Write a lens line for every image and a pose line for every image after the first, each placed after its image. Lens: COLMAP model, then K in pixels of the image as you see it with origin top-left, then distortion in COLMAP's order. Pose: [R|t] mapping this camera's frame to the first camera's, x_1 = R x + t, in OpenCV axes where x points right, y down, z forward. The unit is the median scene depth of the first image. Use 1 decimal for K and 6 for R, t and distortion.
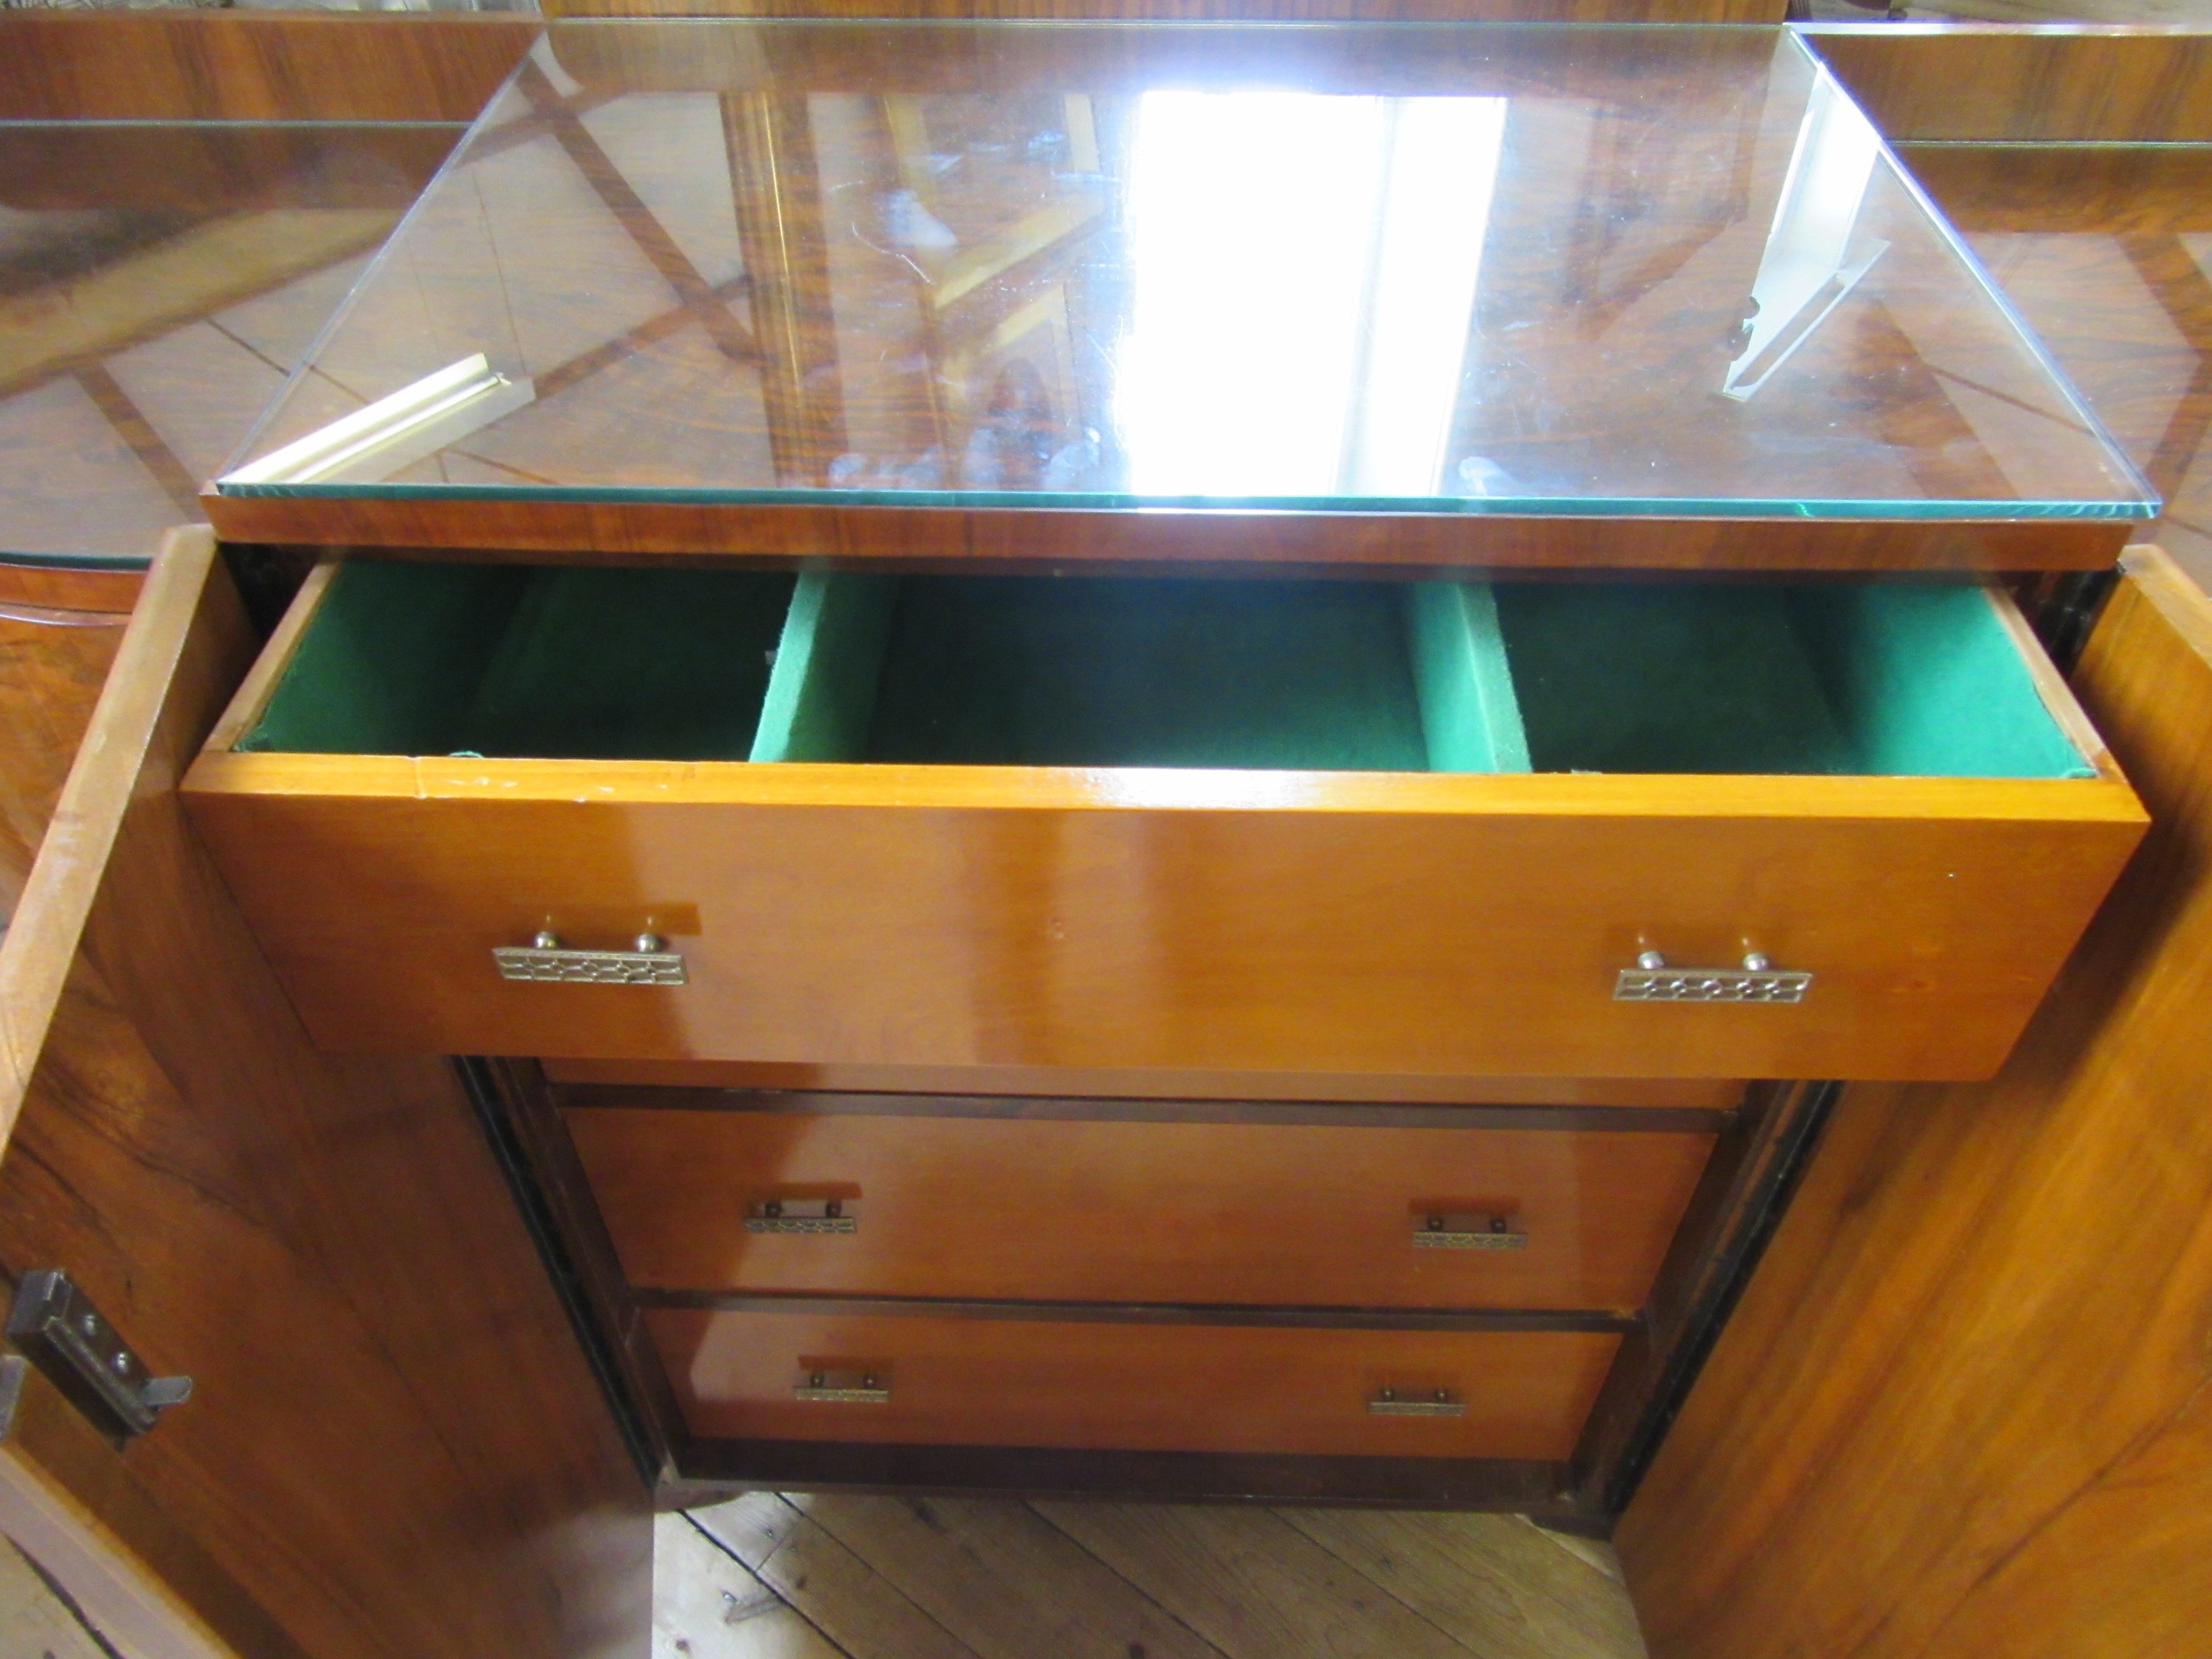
lens RADIAL K [[1656.0, 0, 1106.0], [0, 1656.0, 829.5], [0, 0, 1]] dist [-0.003195, 0.012803]
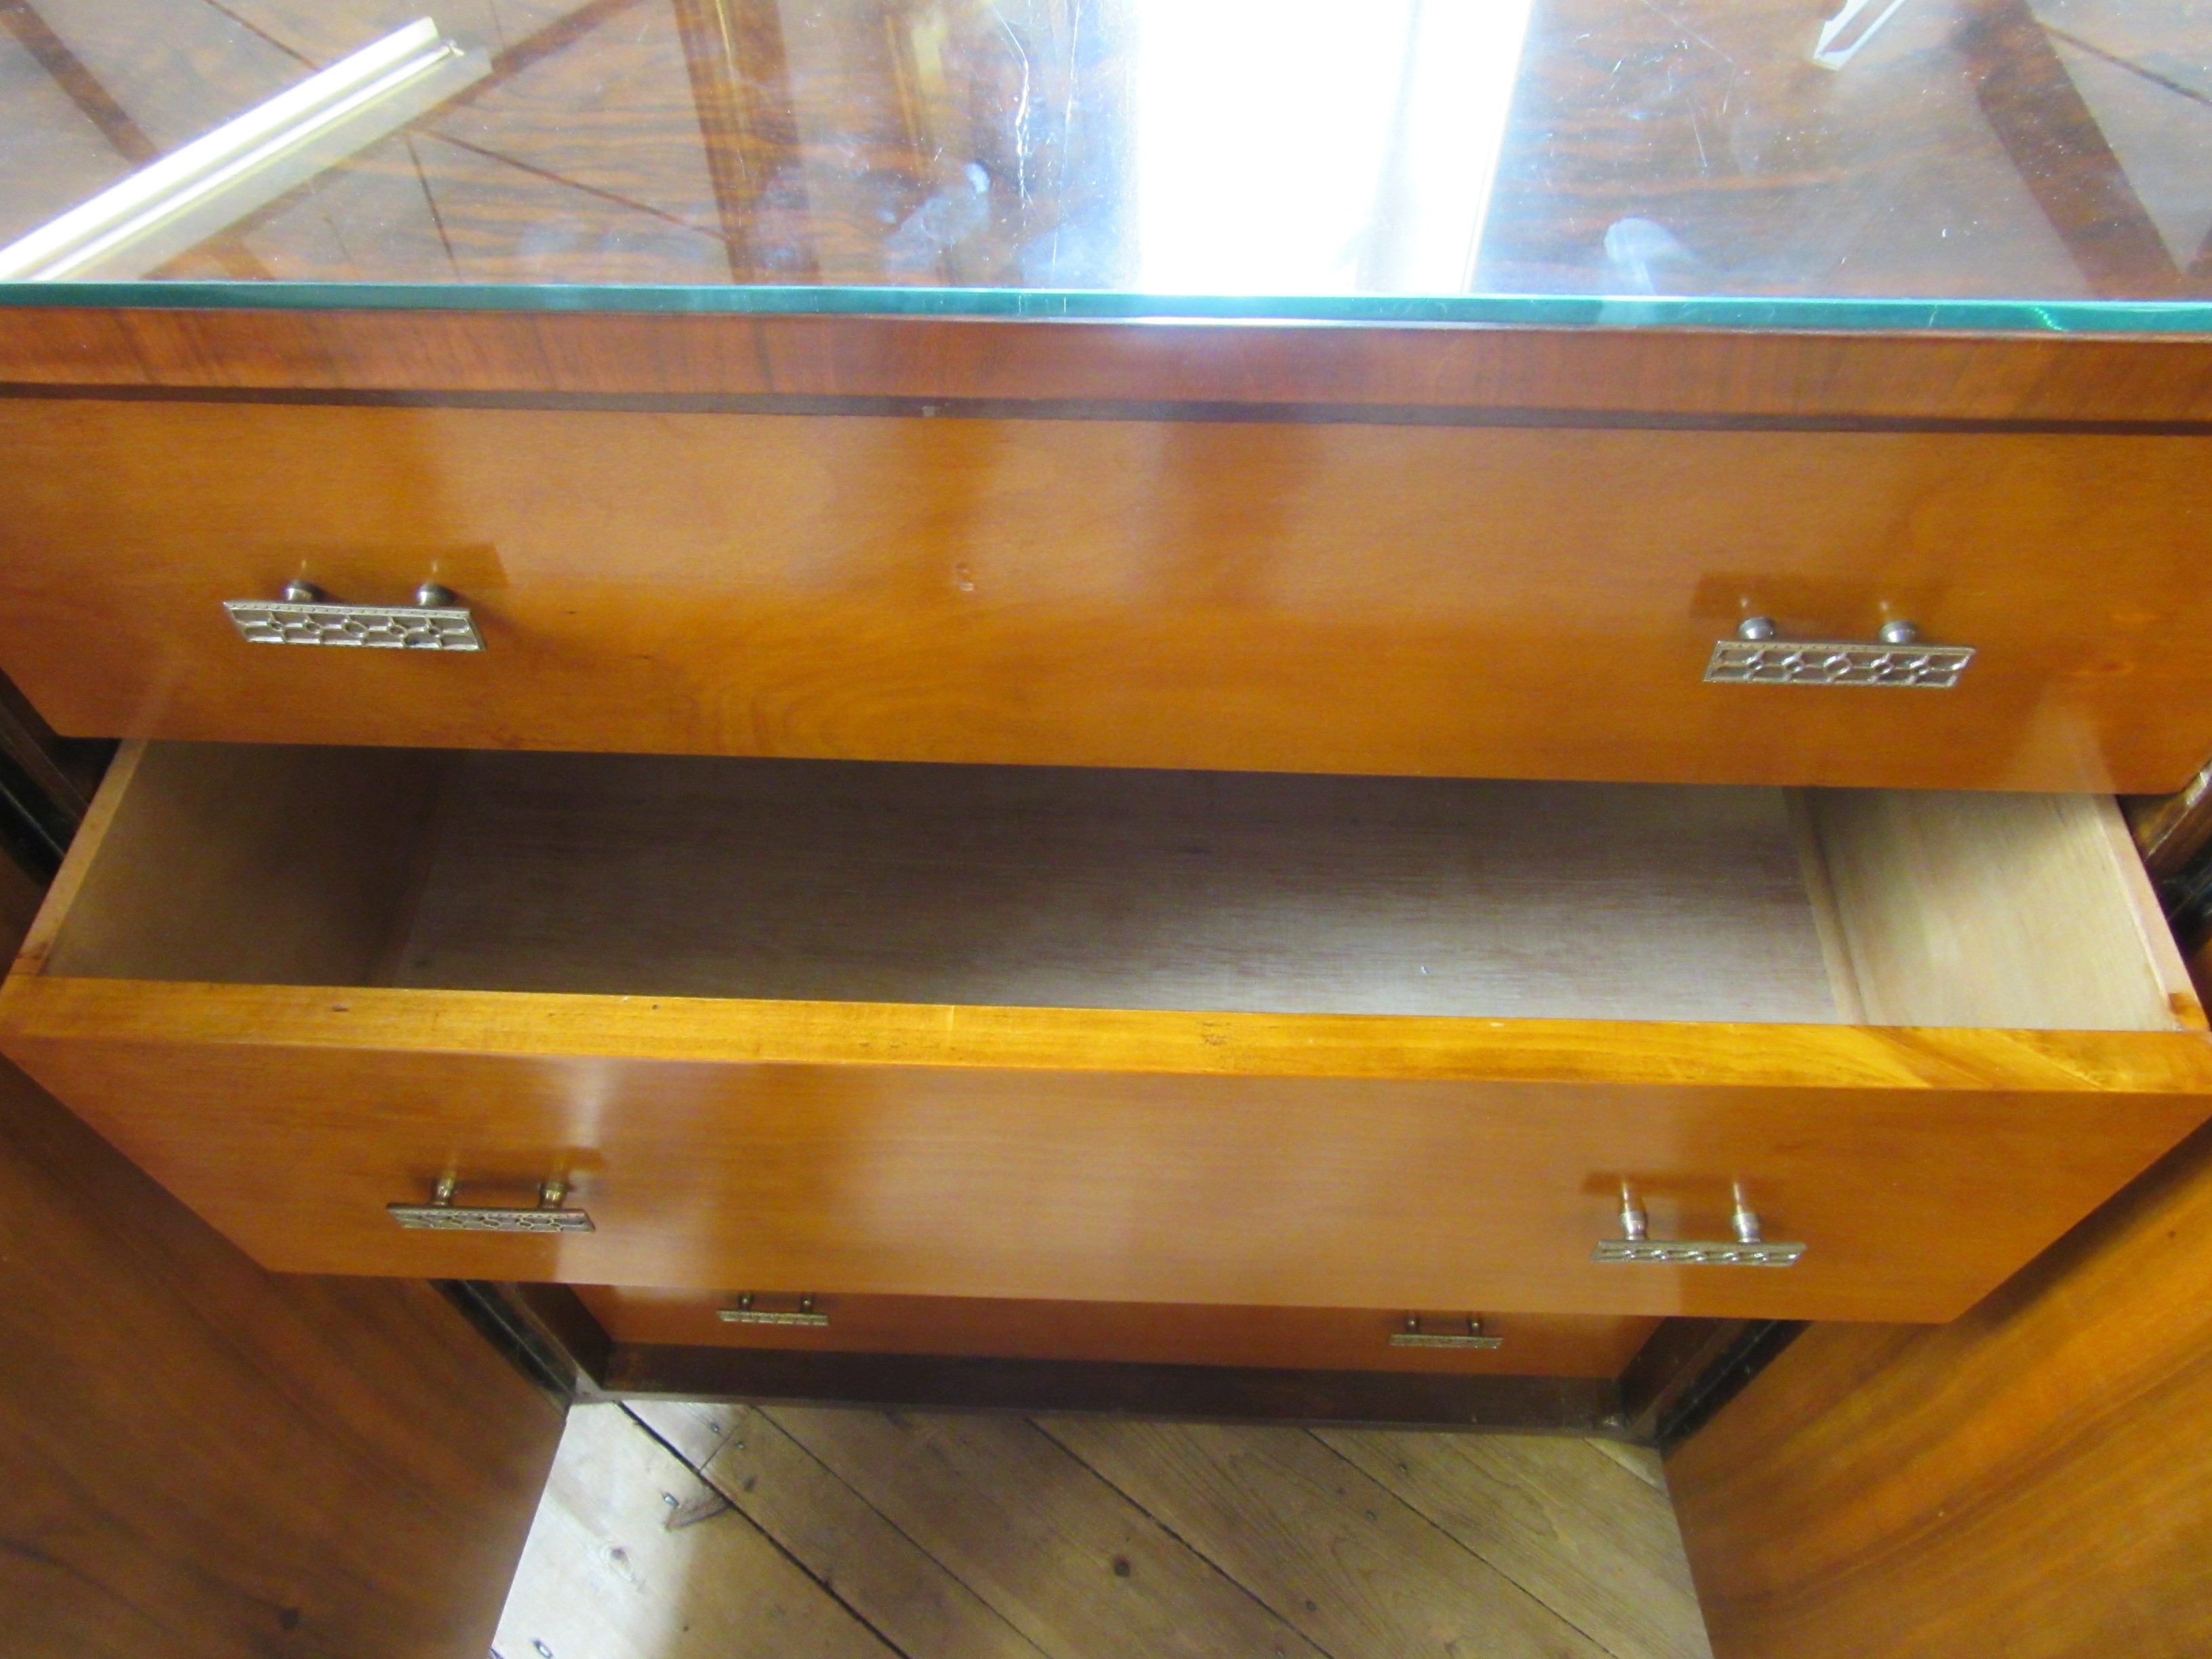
lens RADIAL K [[1669.0, 0, 1104.6], [0, 1669.0, 834.3], [0, 0, 1]] dist [-0.027955, 0.048487]
pose [[0.999867, 0.003026, -0.016056, 0.022470], [-0.000133, 0.984180, 0.177174, -0.053590], [0.016338, -0.177148, 0.984049, 0.178664]]
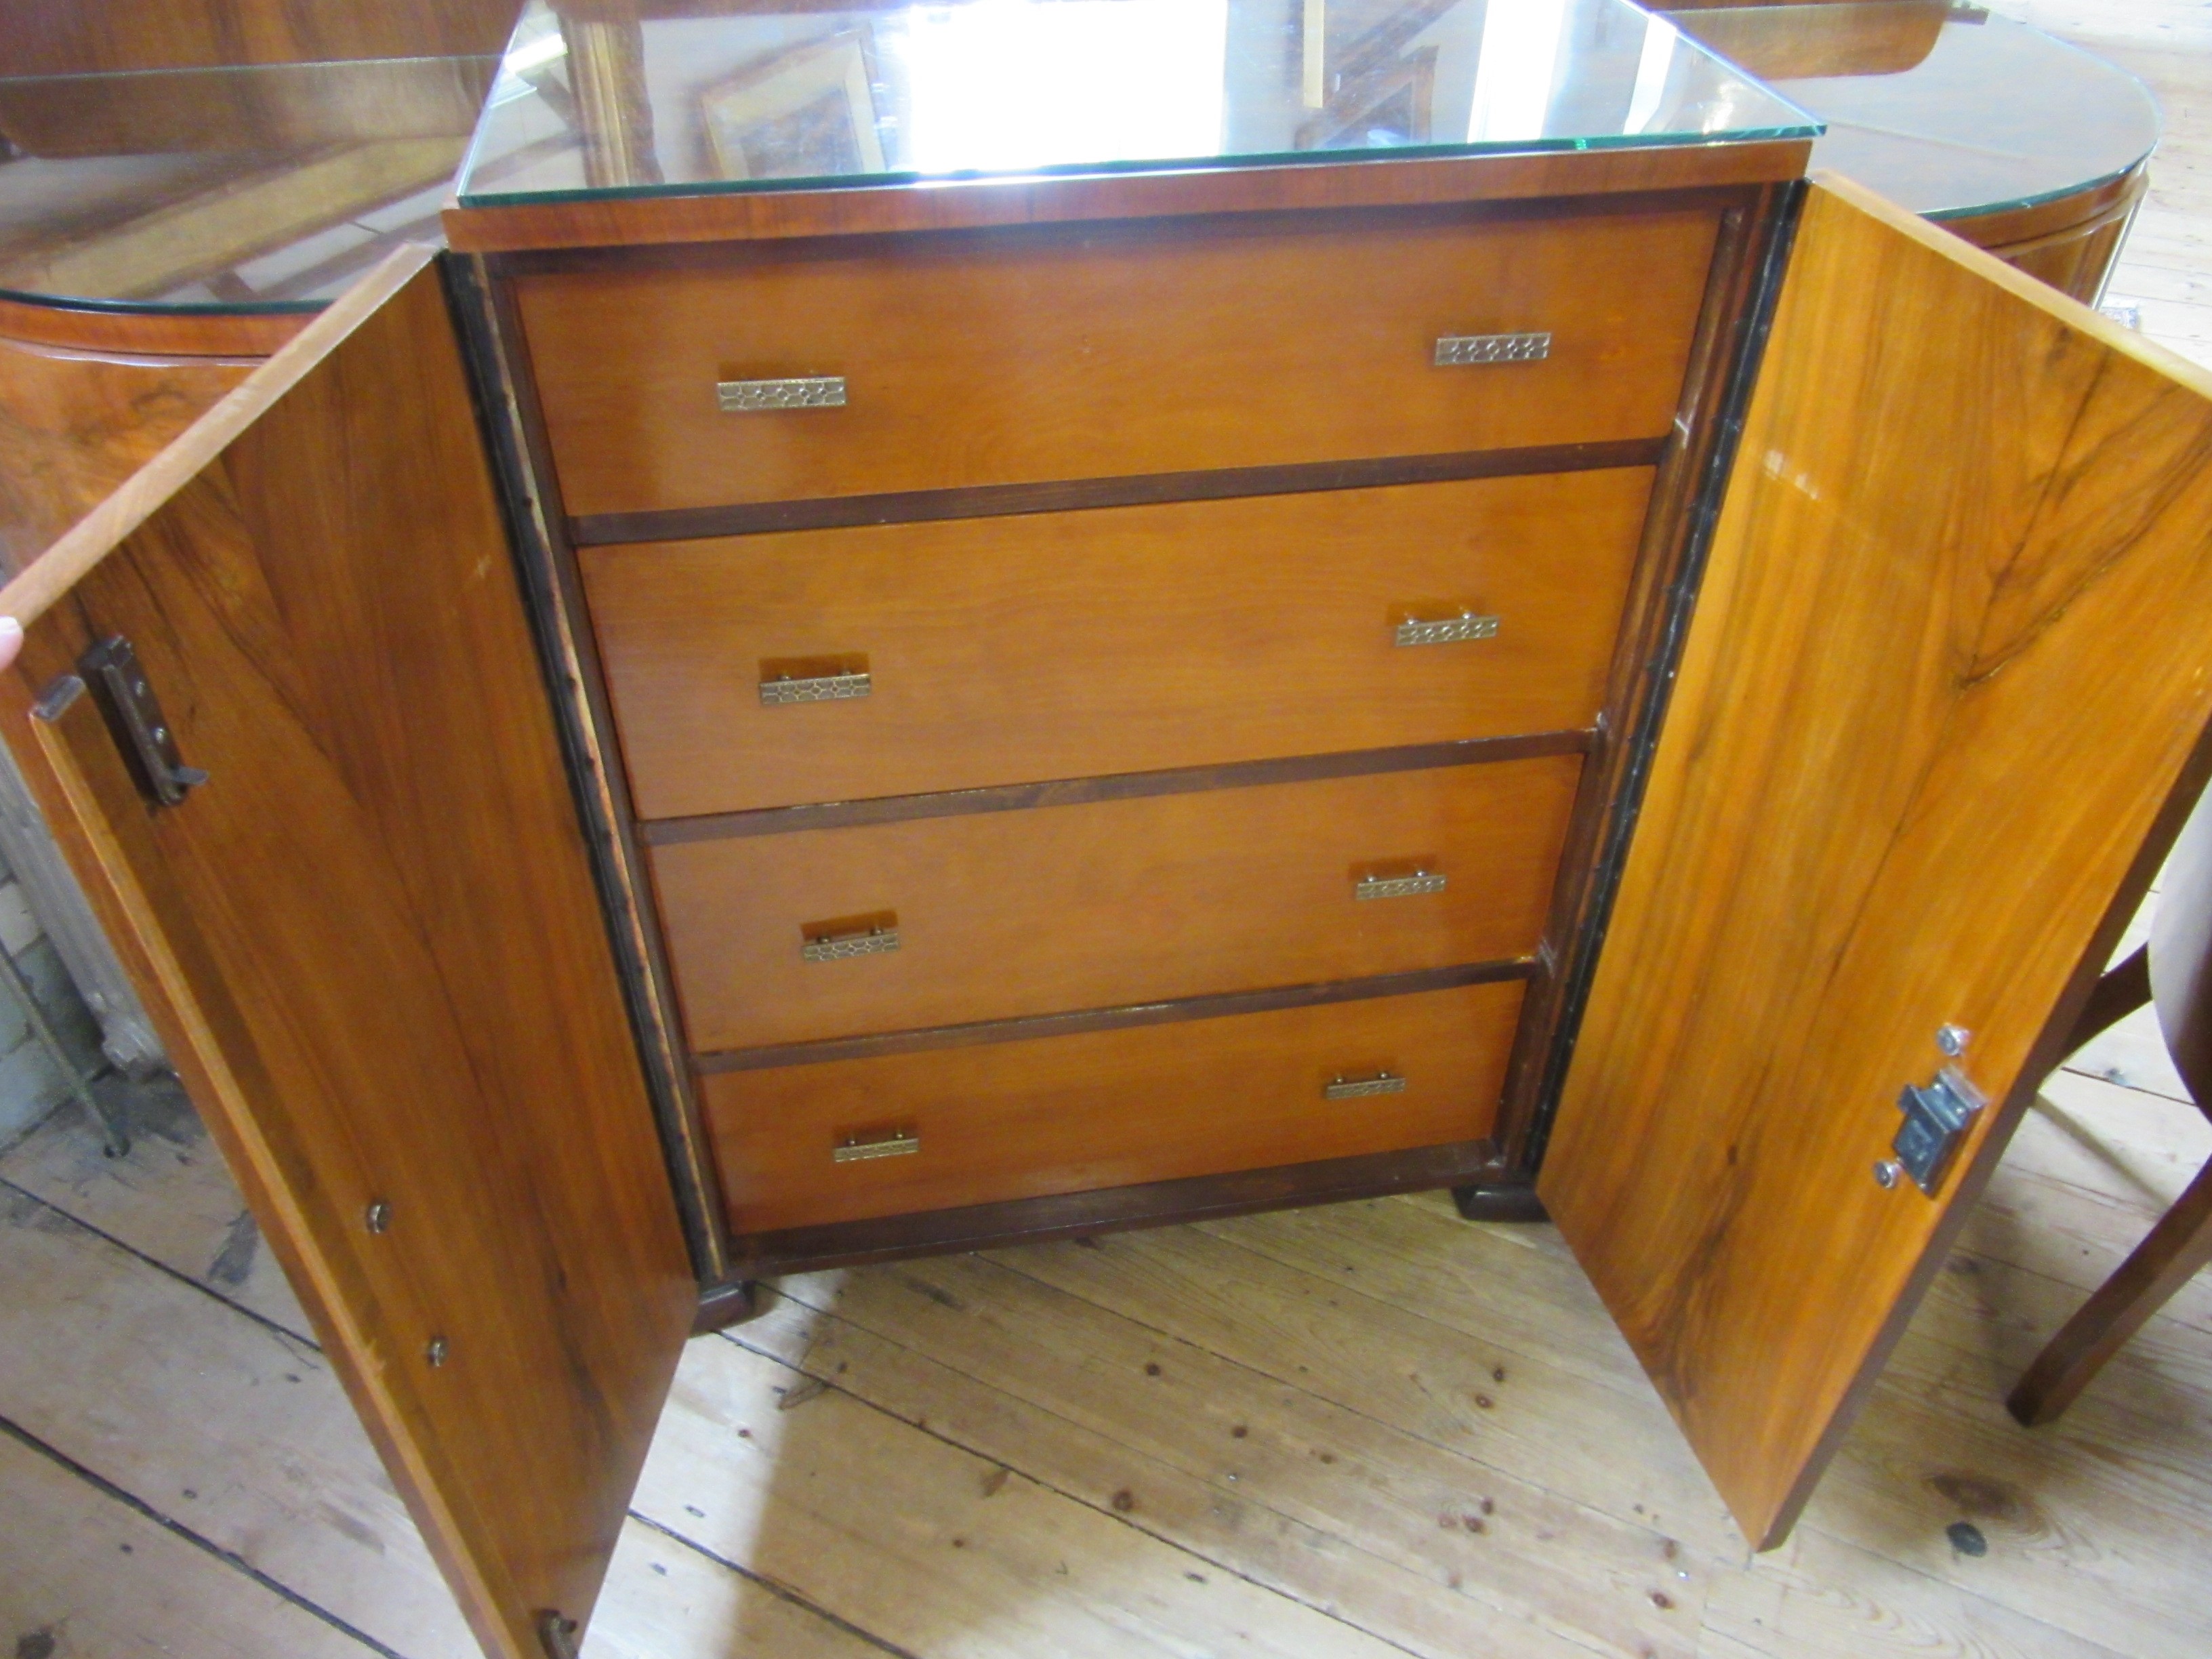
lens RADIAL K [[1669.0, 0, 1104.6], [0, 1669.0, 834.3], [0, 0, 1]] dist [-0.027955, 0.048487]
pose [[0.981868, -0.119015, 0.147548, -0.135396], [0.130650, 0.988824, -0.071818, 0.209006], [-0.137352, 0.089793, 0.986444, -0.148390]]
